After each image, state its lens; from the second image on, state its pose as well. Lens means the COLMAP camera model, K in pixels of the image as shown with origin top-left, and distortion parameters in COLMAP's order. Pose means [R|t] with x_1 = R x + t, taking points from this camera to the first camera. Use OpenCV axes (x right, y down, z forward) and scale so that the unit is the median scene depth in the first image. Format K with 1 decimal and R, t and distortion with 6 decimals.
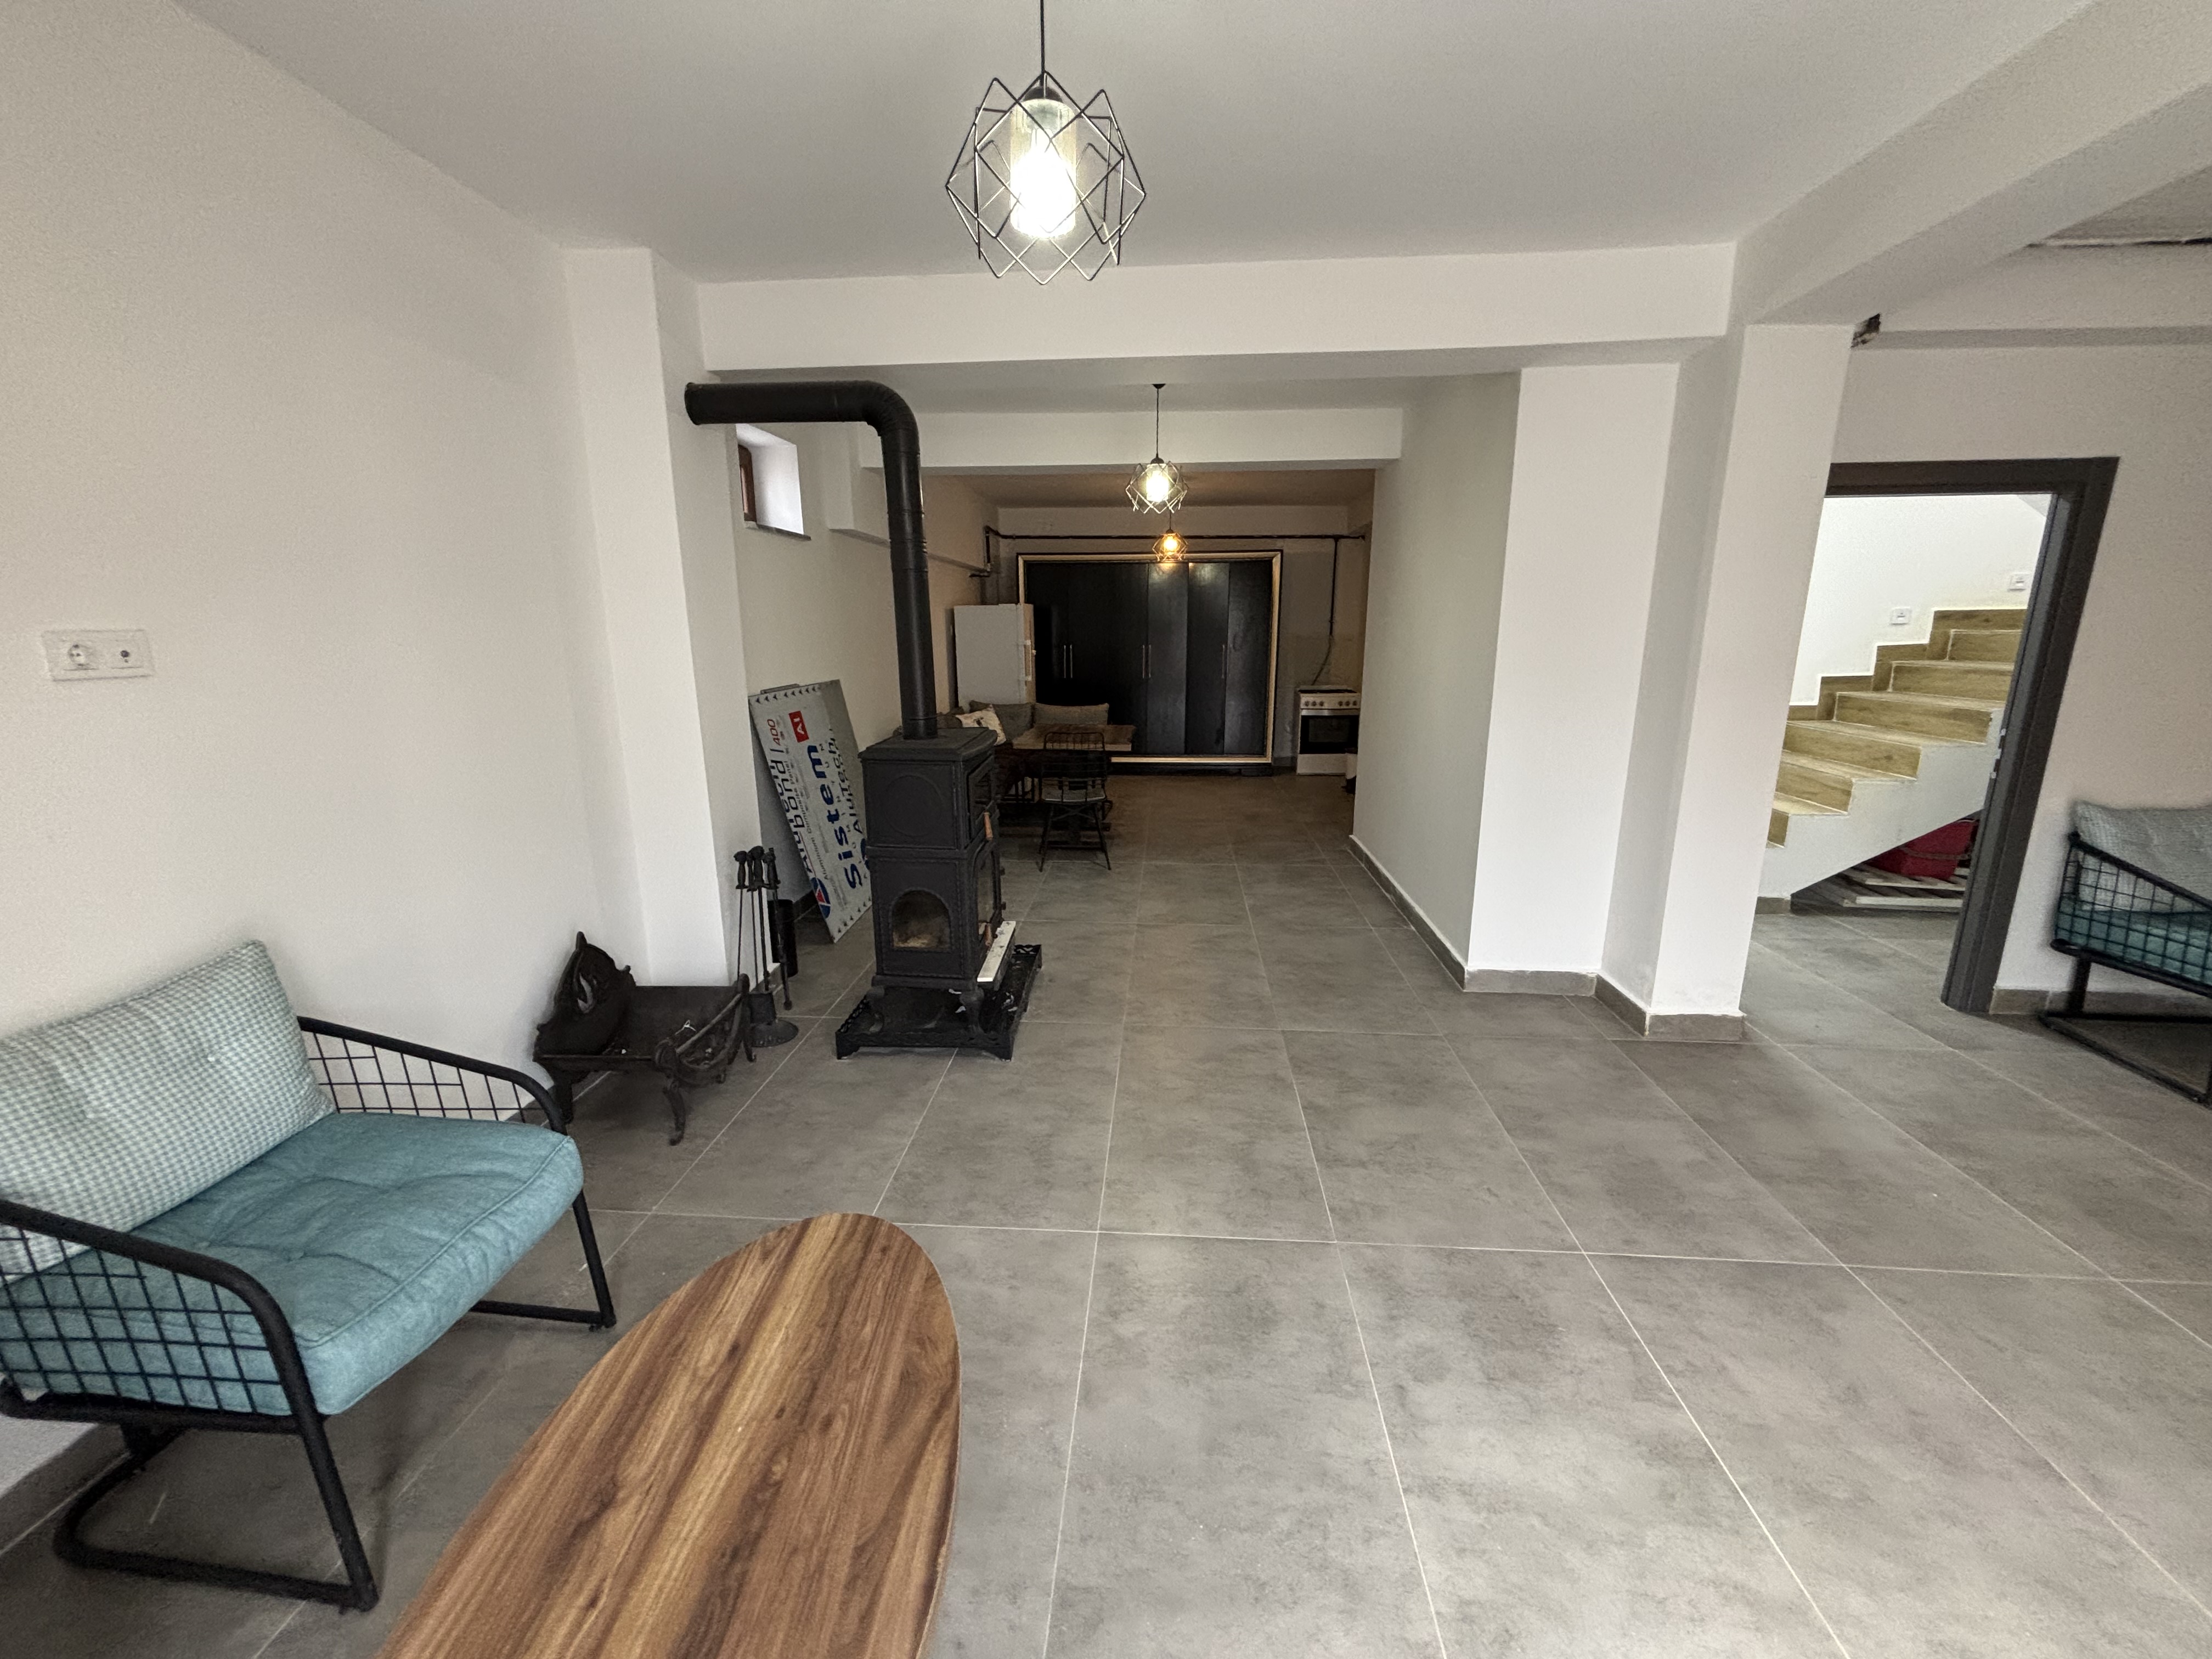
lens RADIAL K [[885.2, 0, 1098.3], [0, 885.2, 834.9], [0, 0, 1]] dist [0.000883, 0.000557]
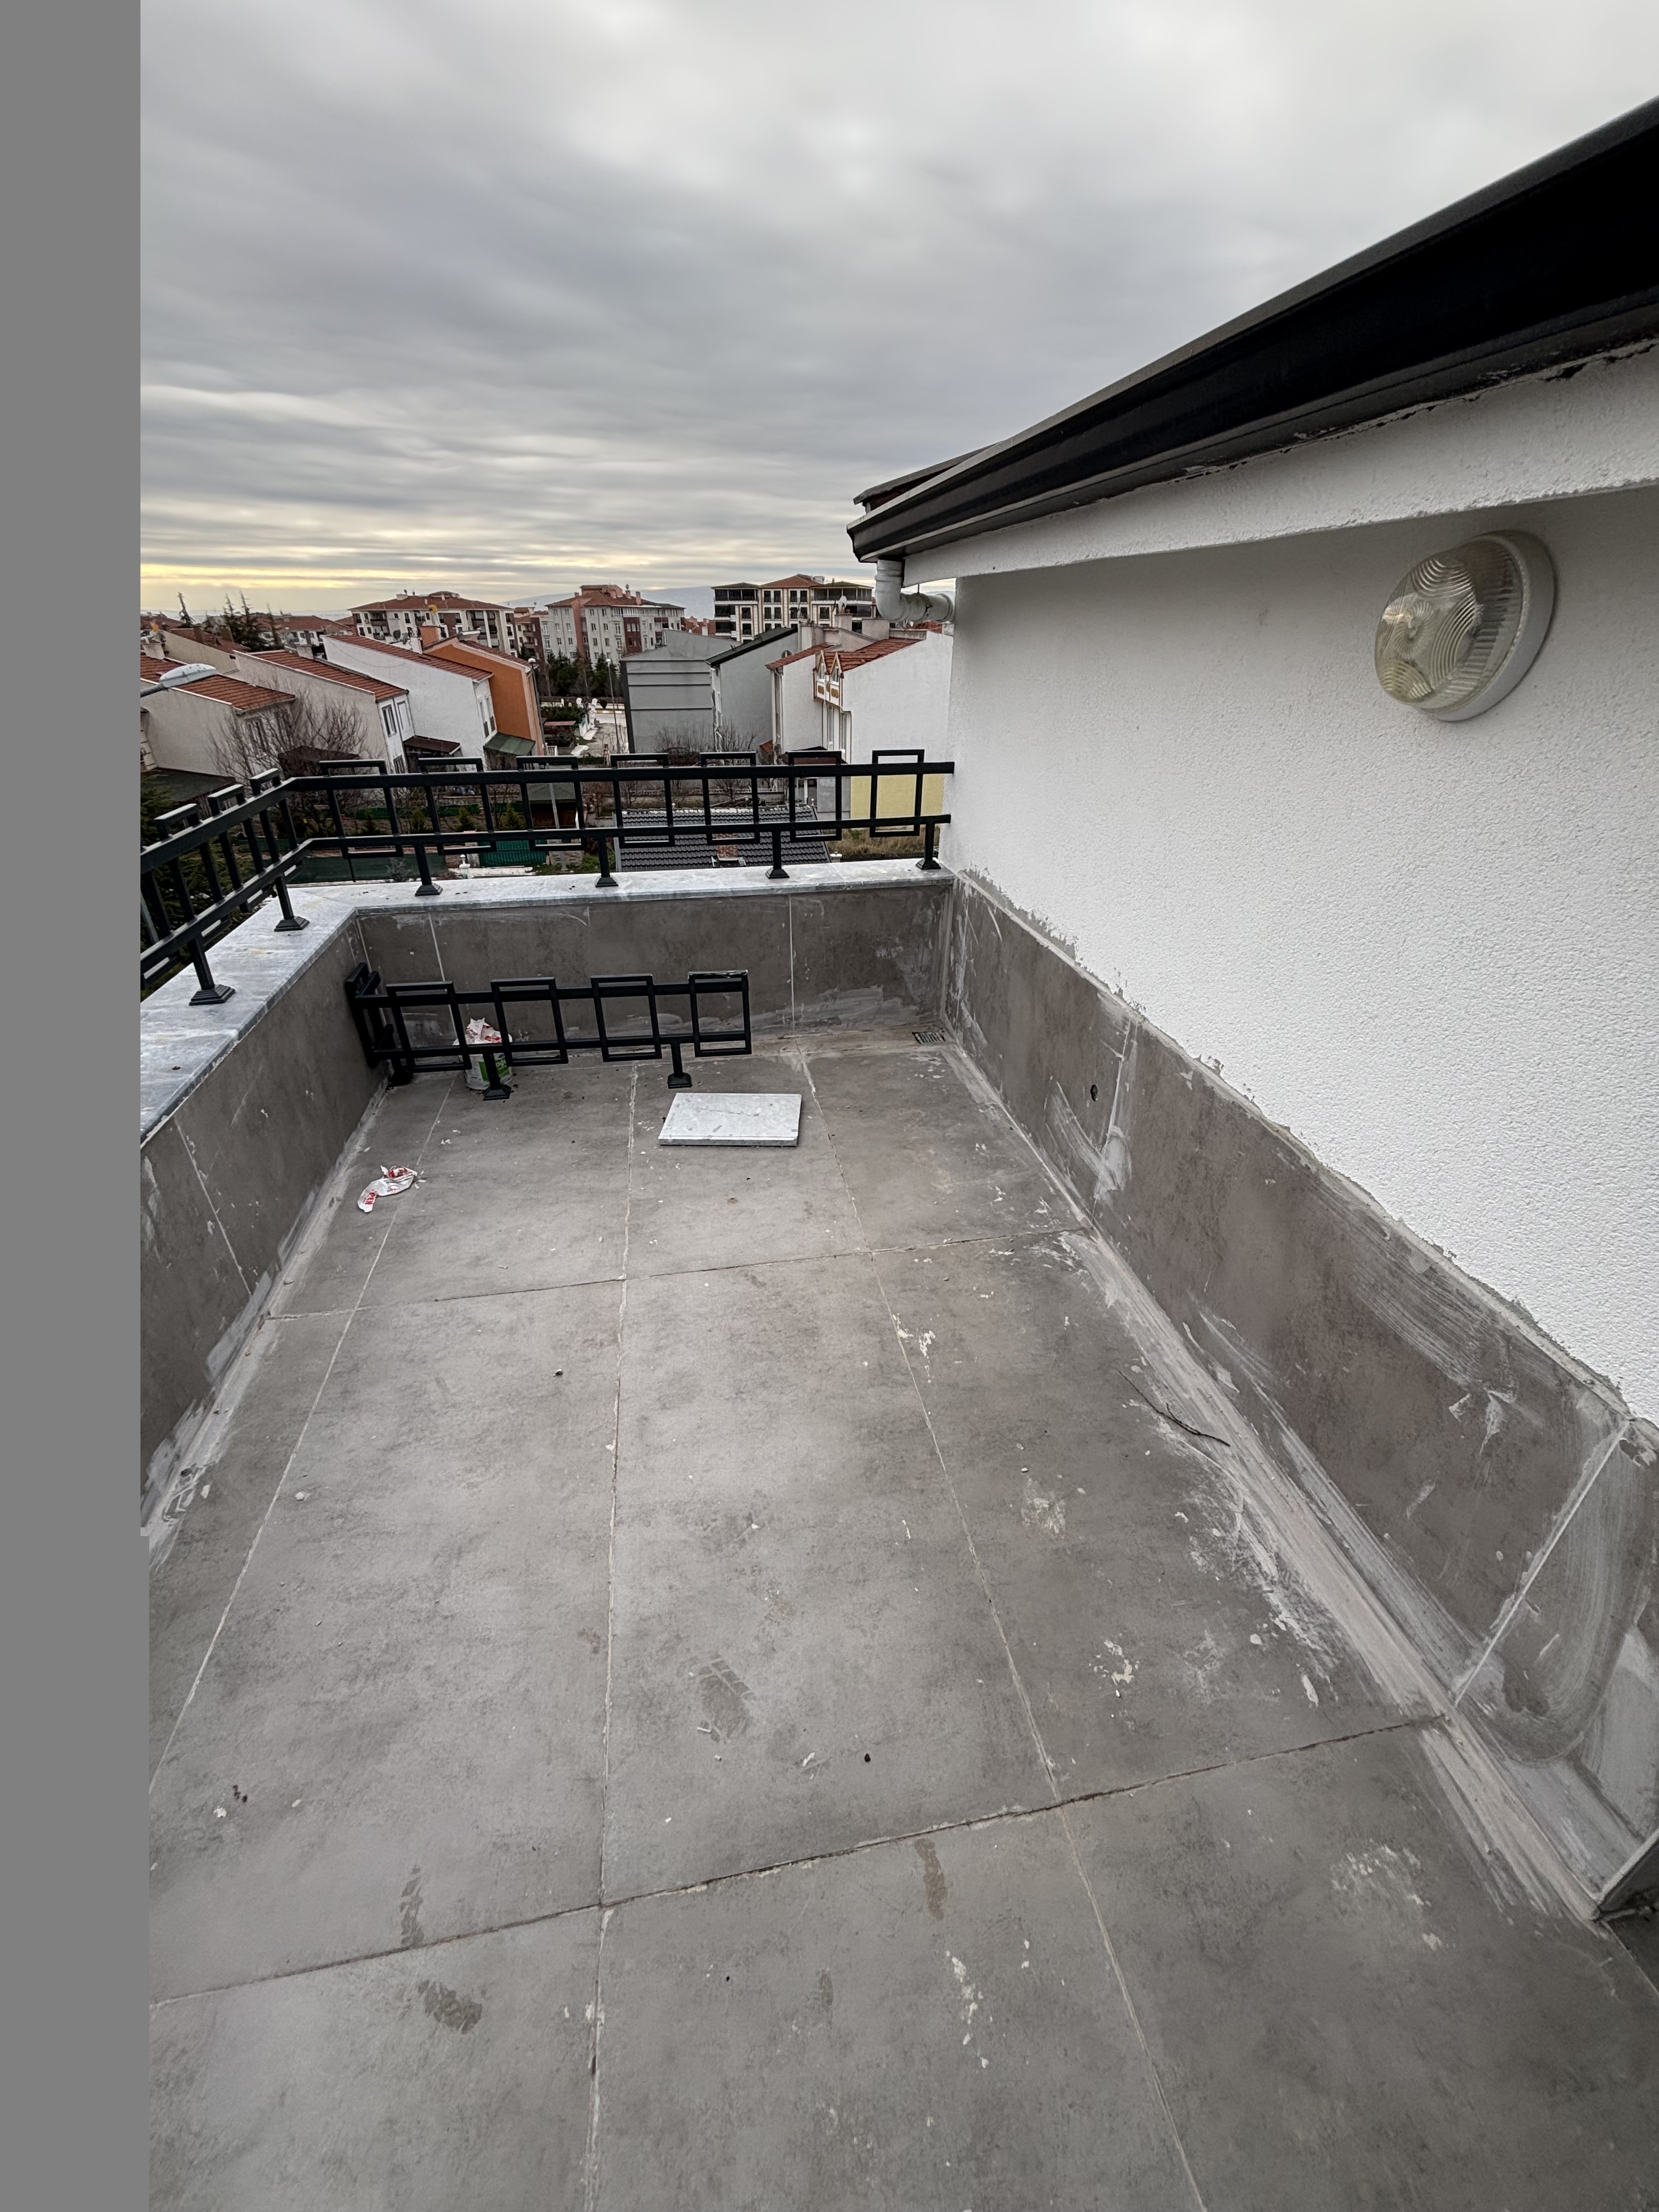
lens RADIAL K [[885.2, 0, 831.0], [0, 885.2, 1113.5], [0, 0, 1]] dist [0.000883, 0.000557]
pose [[0.965538, -0.115917, 0.233024, 0.344935], [0.051158, 0.962402, 0.266767, 0.058931], [-0.255186, -0.245652, 0.935166, 0.129794]]
